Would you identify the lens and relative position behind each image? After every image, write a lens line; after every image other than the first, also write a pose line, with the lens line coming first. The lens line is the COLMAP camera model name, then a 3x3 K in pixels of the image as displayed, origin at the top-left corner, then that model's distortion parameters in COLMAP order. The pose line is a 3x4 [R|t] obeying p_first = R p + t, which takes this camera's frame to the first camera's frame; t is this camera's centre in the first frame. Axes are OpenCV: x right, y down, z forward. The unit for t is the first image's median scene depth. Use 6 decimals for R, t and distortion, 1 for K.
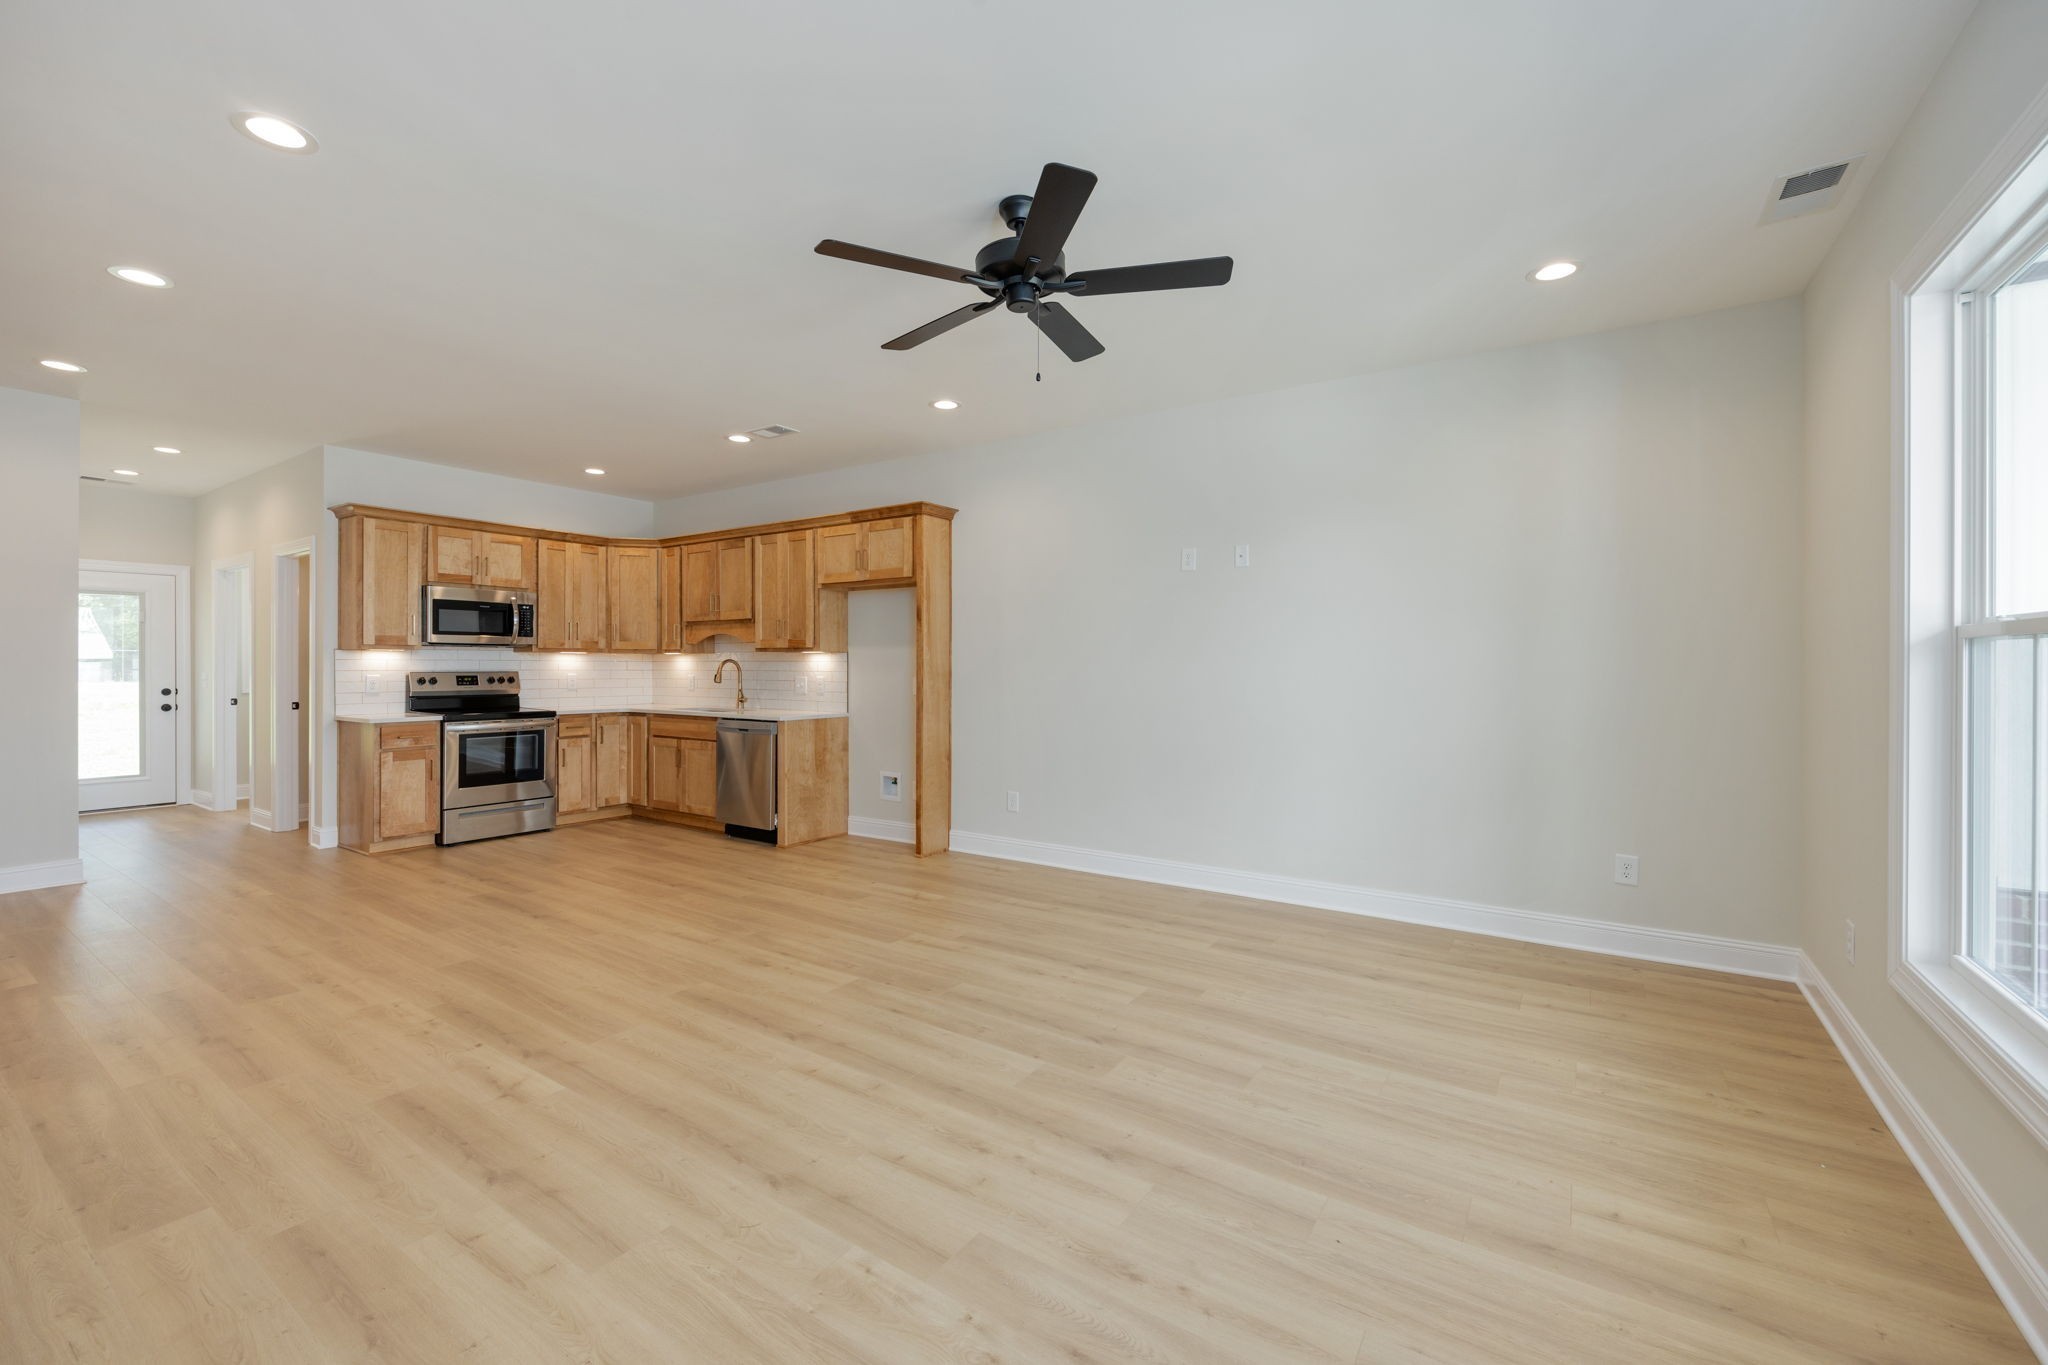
lens RADIAL K [[848.9, 0, 1017.5], [0, 848.9, 665.8], [0, 0, 1]] dist [-0.003347, -0.000166]
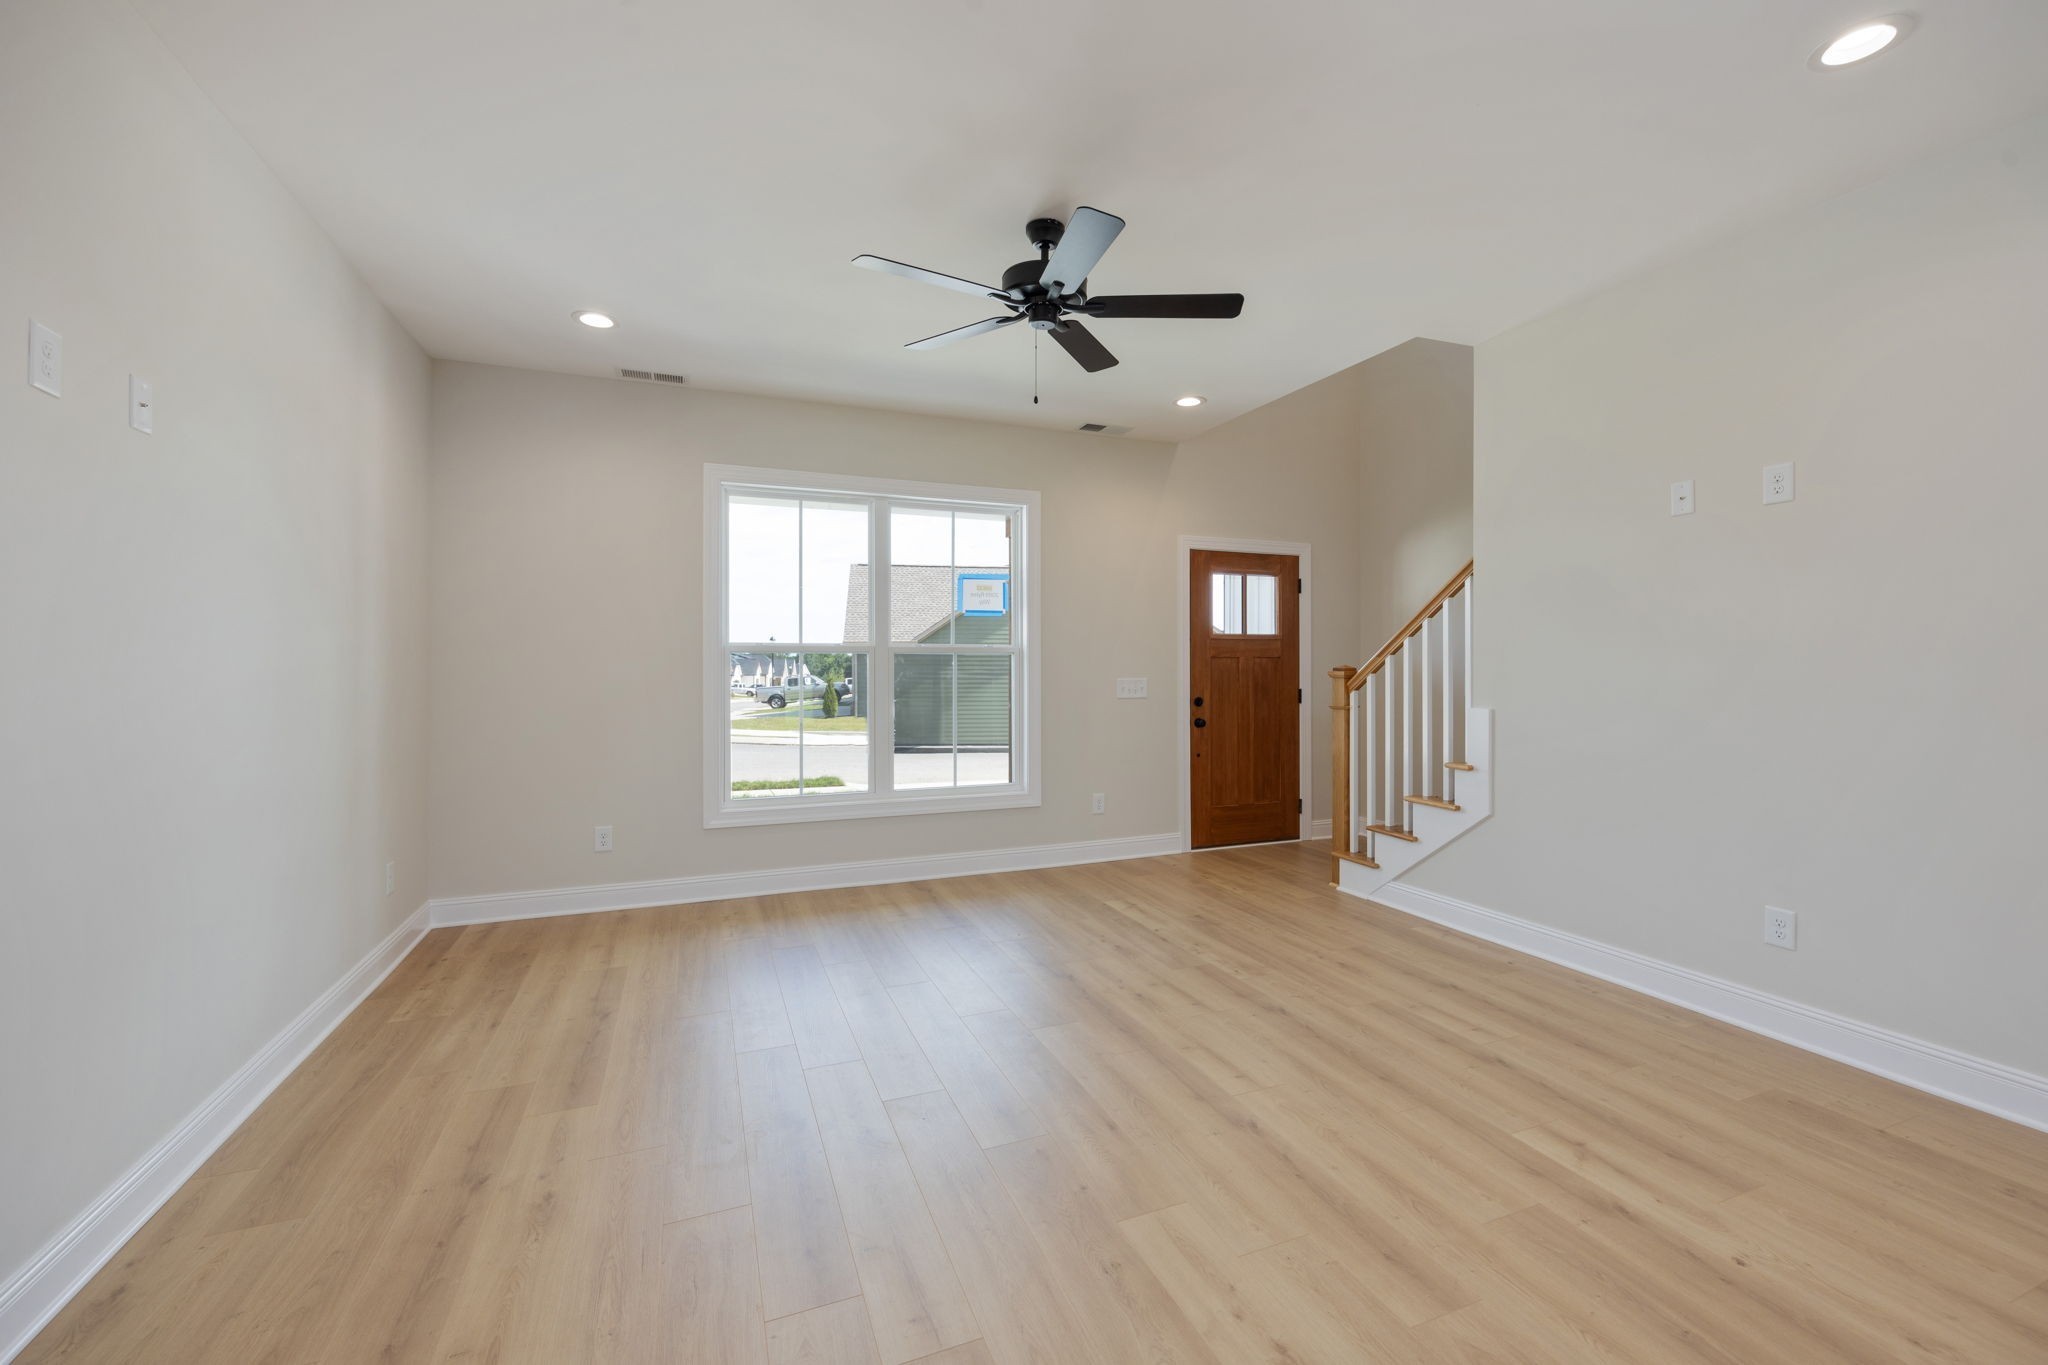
lens RADIAL K [[828.8, 0, 1025.8], [0, 828.8, 660.4], [0, 0, 1]] dist [0.000811, 0.000092]
pose [[-0.825514, 0.005298, 0.564357, -0.269428], [0.002163, 0.999978, -0.006225, -0.000312], [-0.564378, -0.003918, -0.825507, 0.894474]]
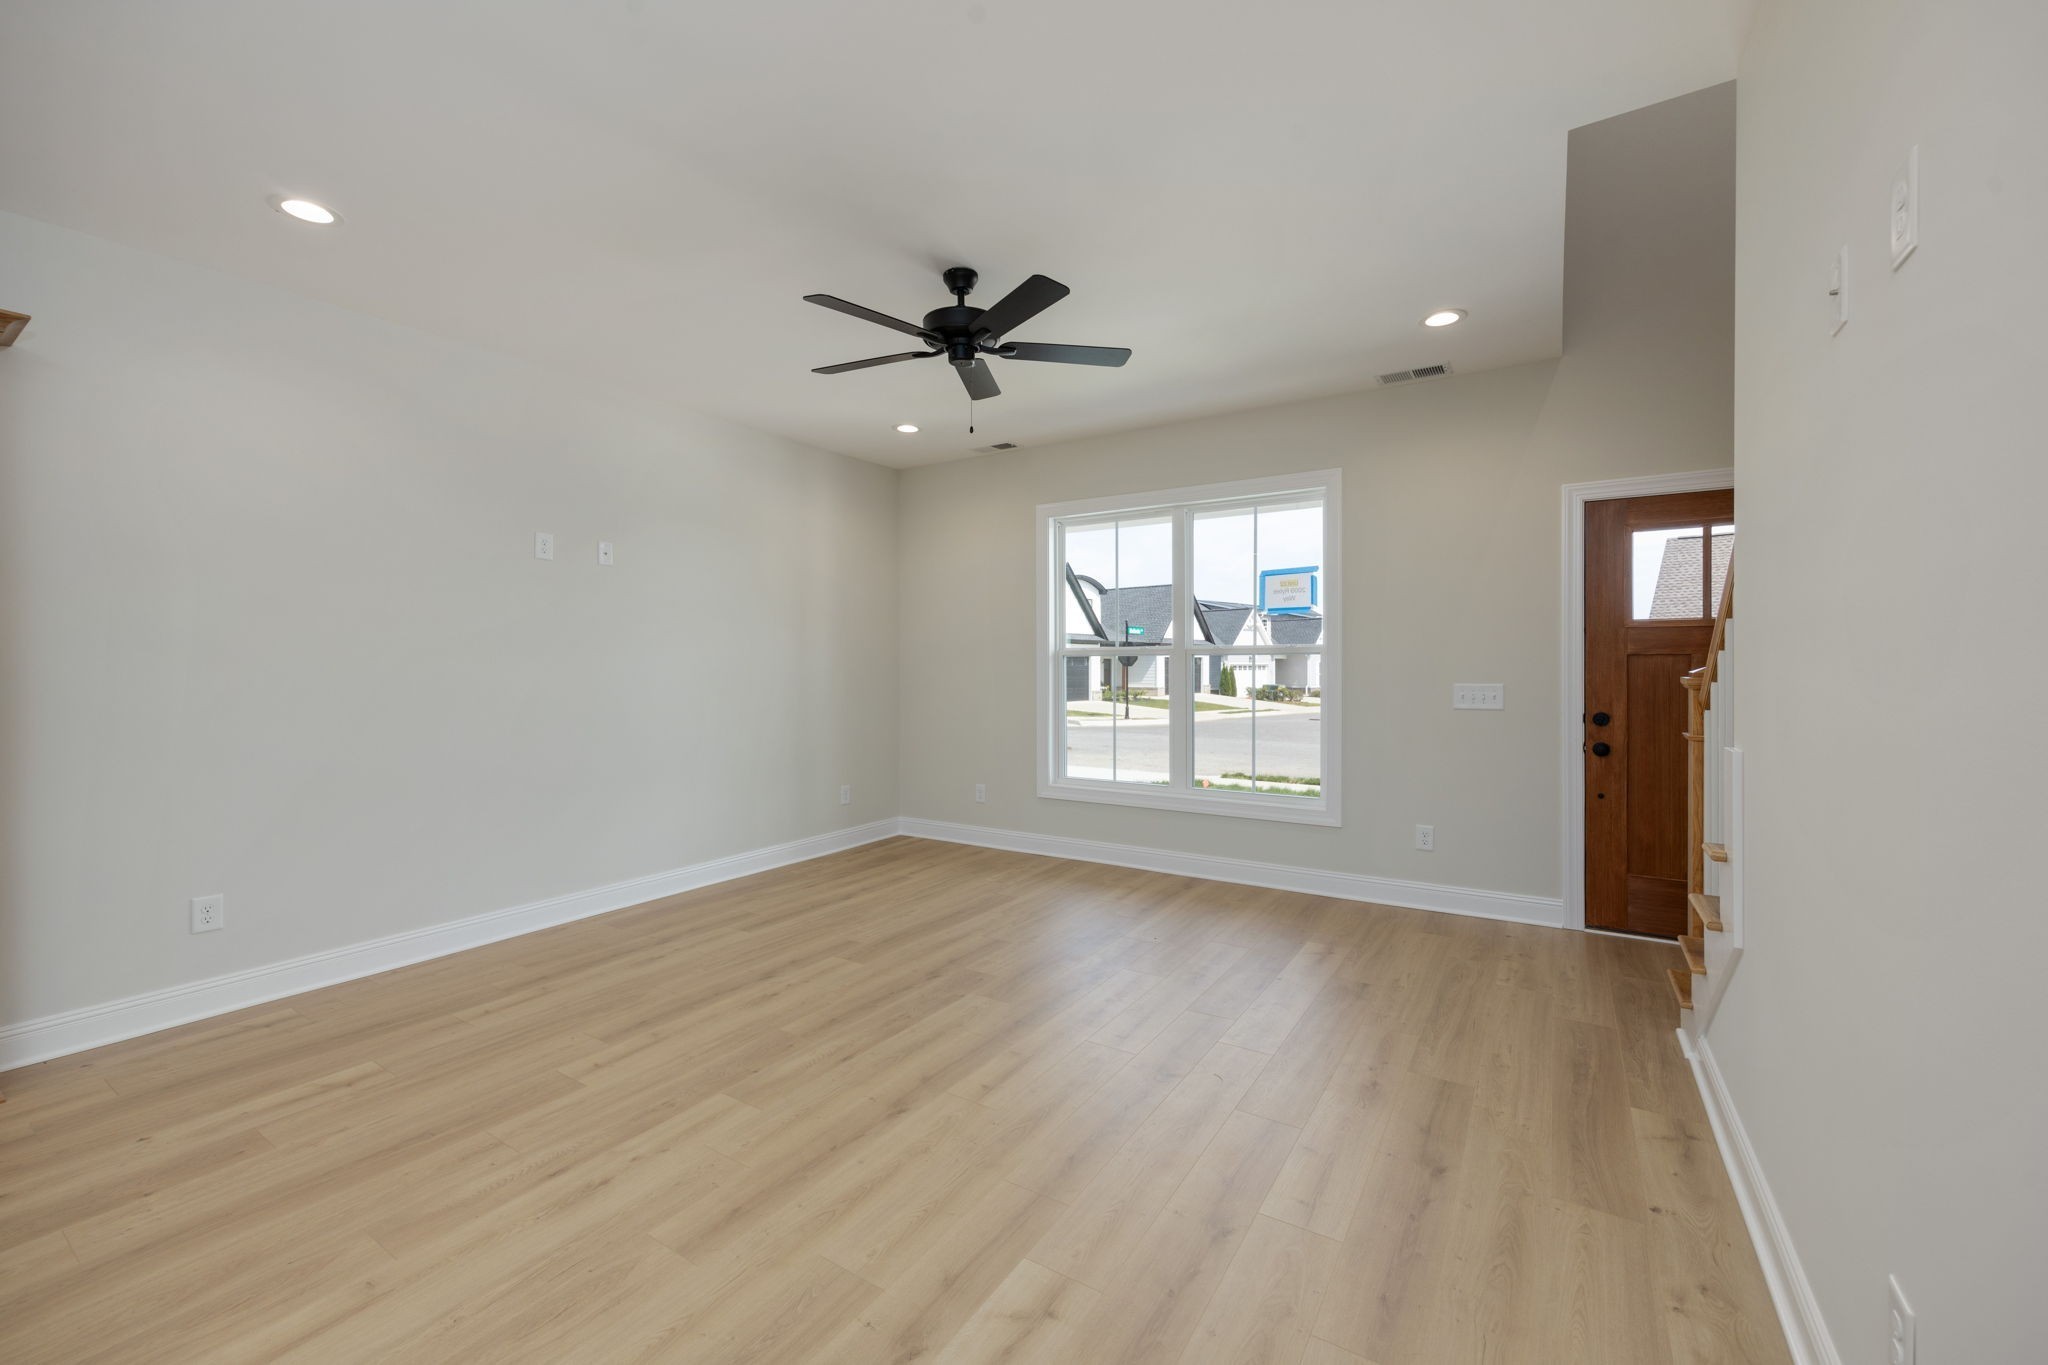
lens RADIAL K [[810.6, 0, 1031.1], [0, 810.6, 666.0], [0, 0, 1]] dist [0.000297, 0.000031]
pose [[-0.026513, -0.001418, 0.999647, -0.542910], [0.004668, 0.999988, 0.001542, -0.003919], [-0.999638, 0.004707, -0.026506, 0.447728]]
